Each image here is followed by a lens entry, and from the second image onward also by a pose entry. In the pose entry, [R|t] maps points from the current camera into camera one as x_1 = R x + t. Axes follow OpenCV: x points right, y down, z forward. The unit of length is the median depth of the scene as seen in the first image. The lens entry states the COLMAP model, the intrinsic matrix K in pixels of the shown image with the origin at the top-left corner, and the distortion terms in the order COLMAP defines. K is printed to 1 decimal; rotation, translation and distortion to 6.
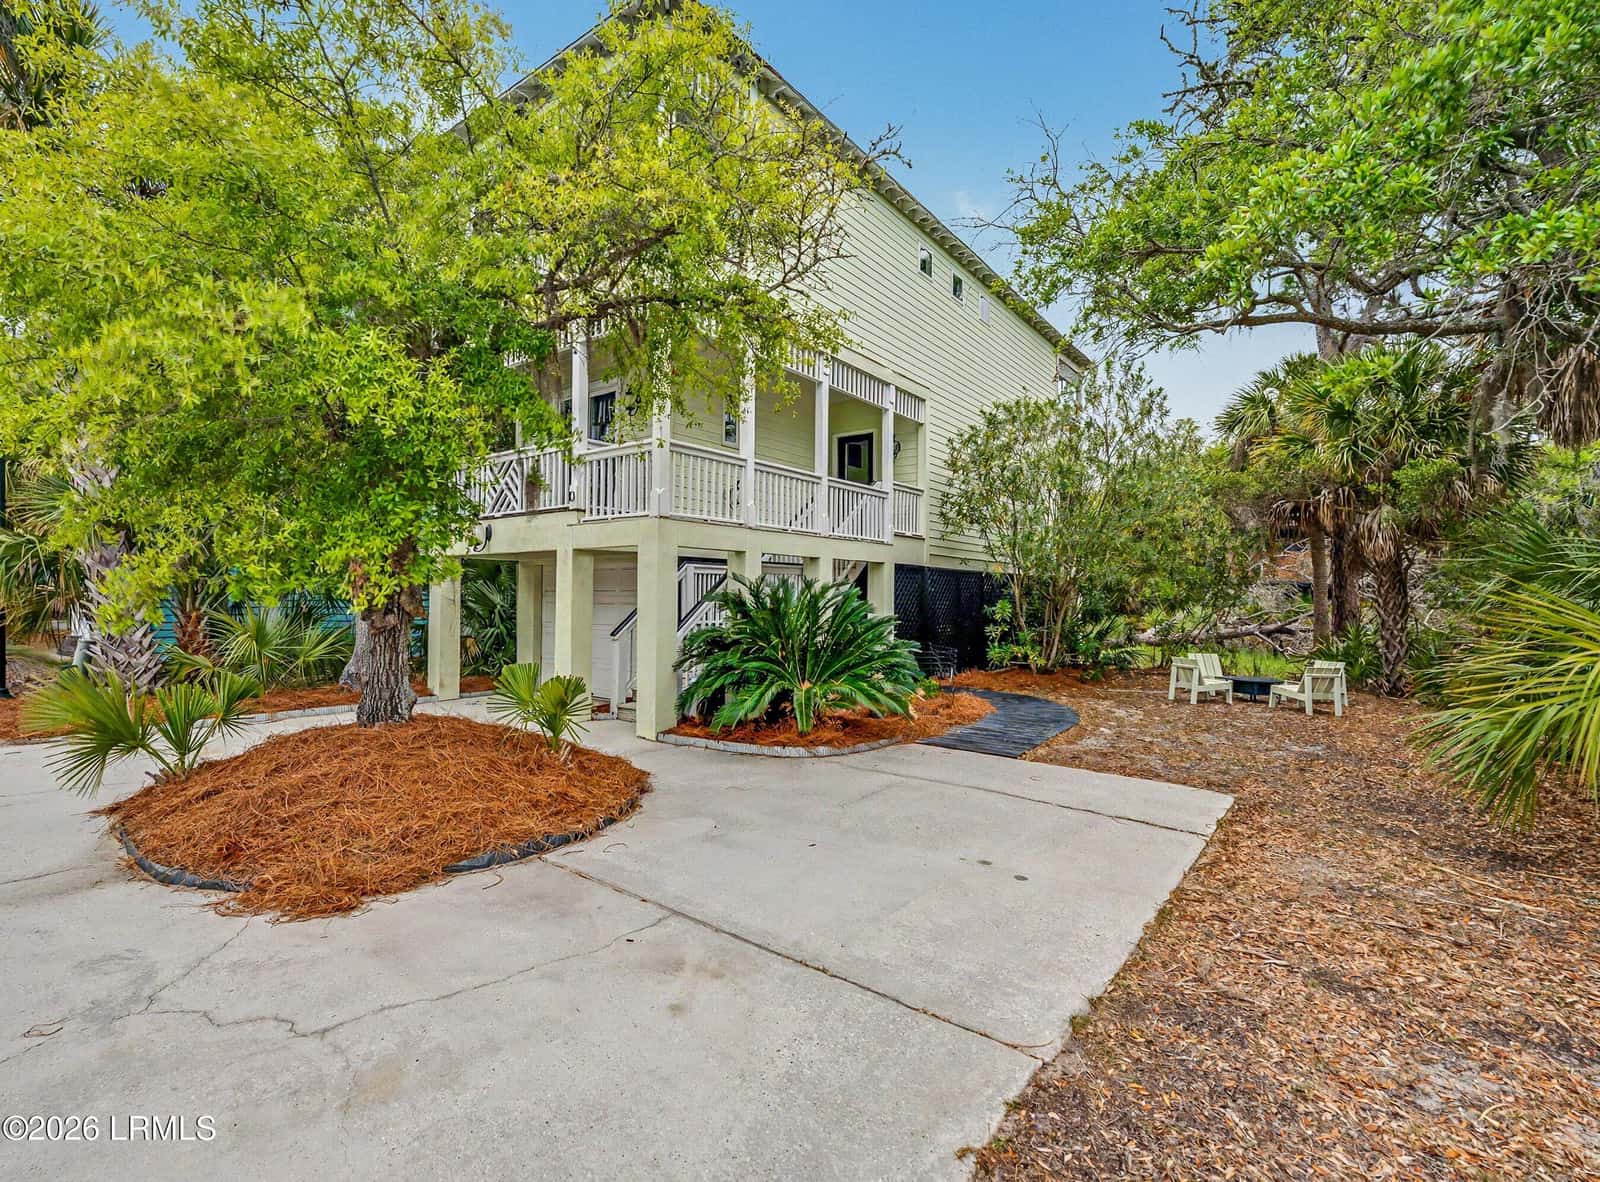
lens RADIAL K [[743.9, 0, 800.0], [0, 743.9, 591.0], [0, 0, 1]] dist [-0.003342, -0.000230]
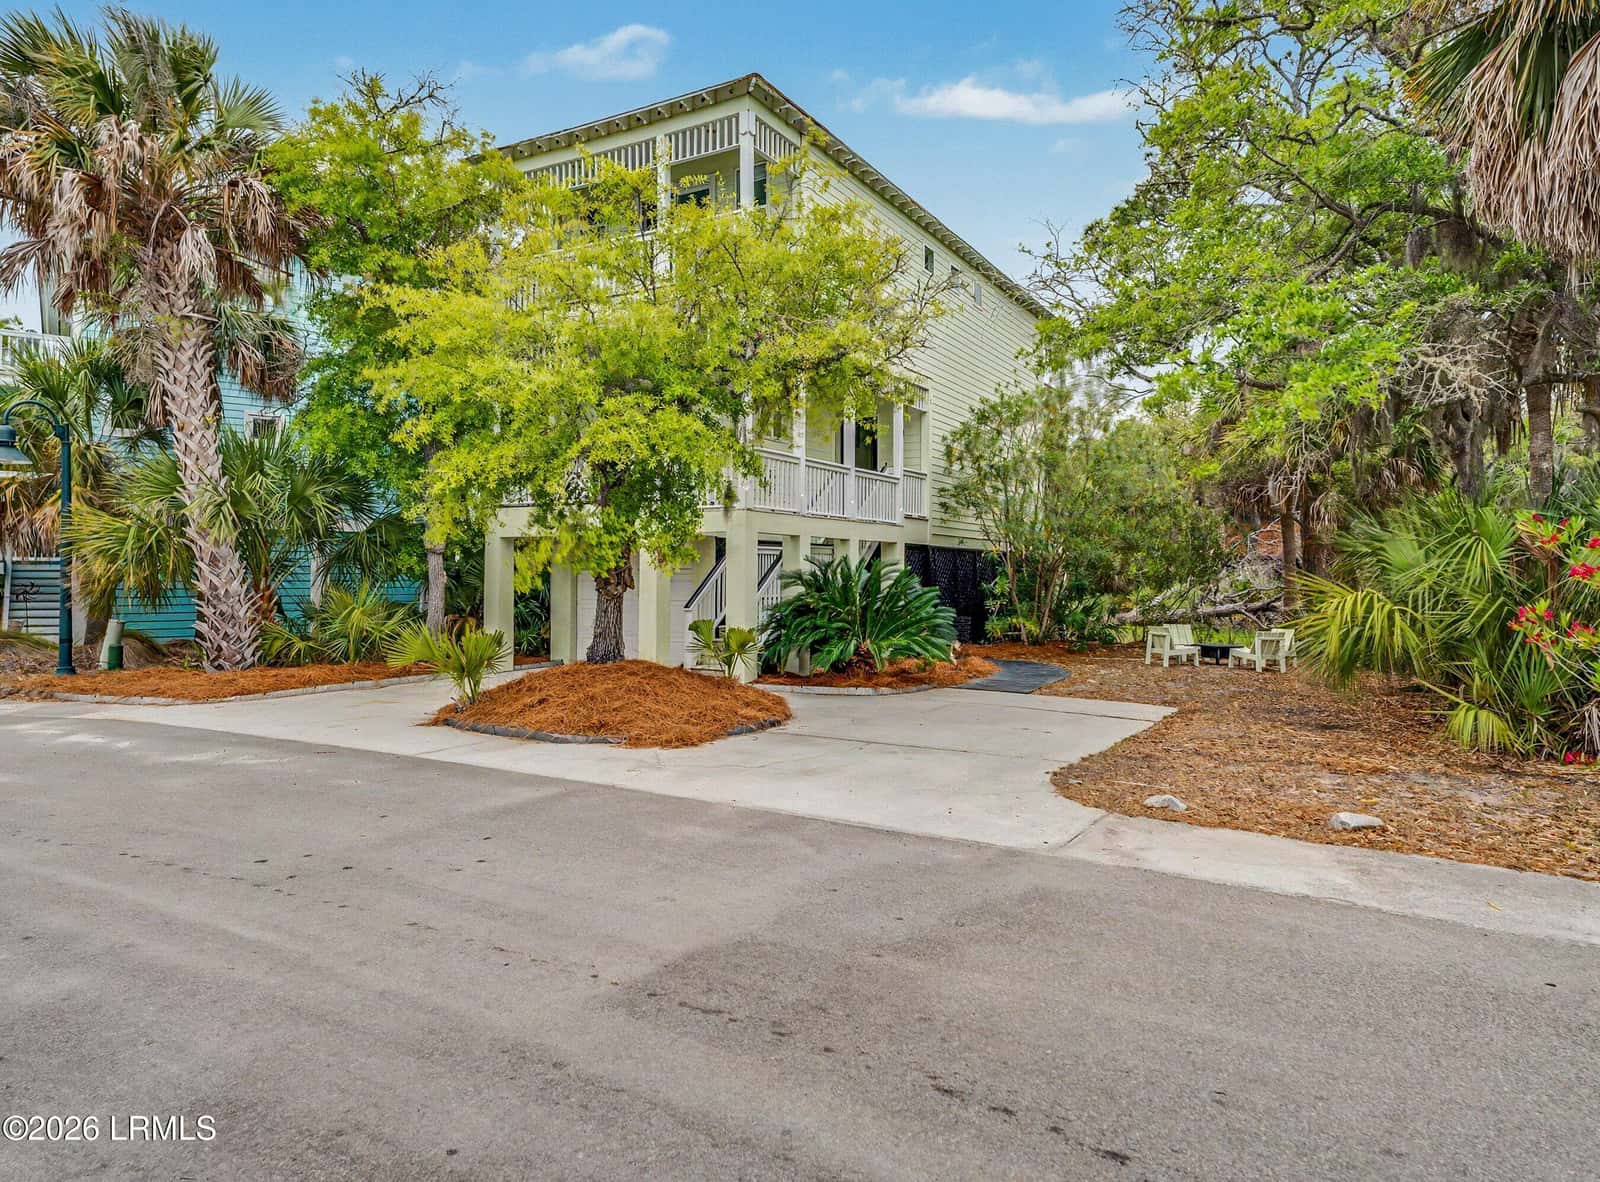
lens RADIAL K [[986.6, 0, 800.0], [0, 986.6, 591.0], [0, 0, 1]] dist [0.001016, 0.000308]
pose [[0.994297, -0.006863, 0.106427, -0.180058], [0.004525, 0.999743, 0.022191, 0.000123], [-0.106552, -0.021583, 0.994073, -0.421985]]
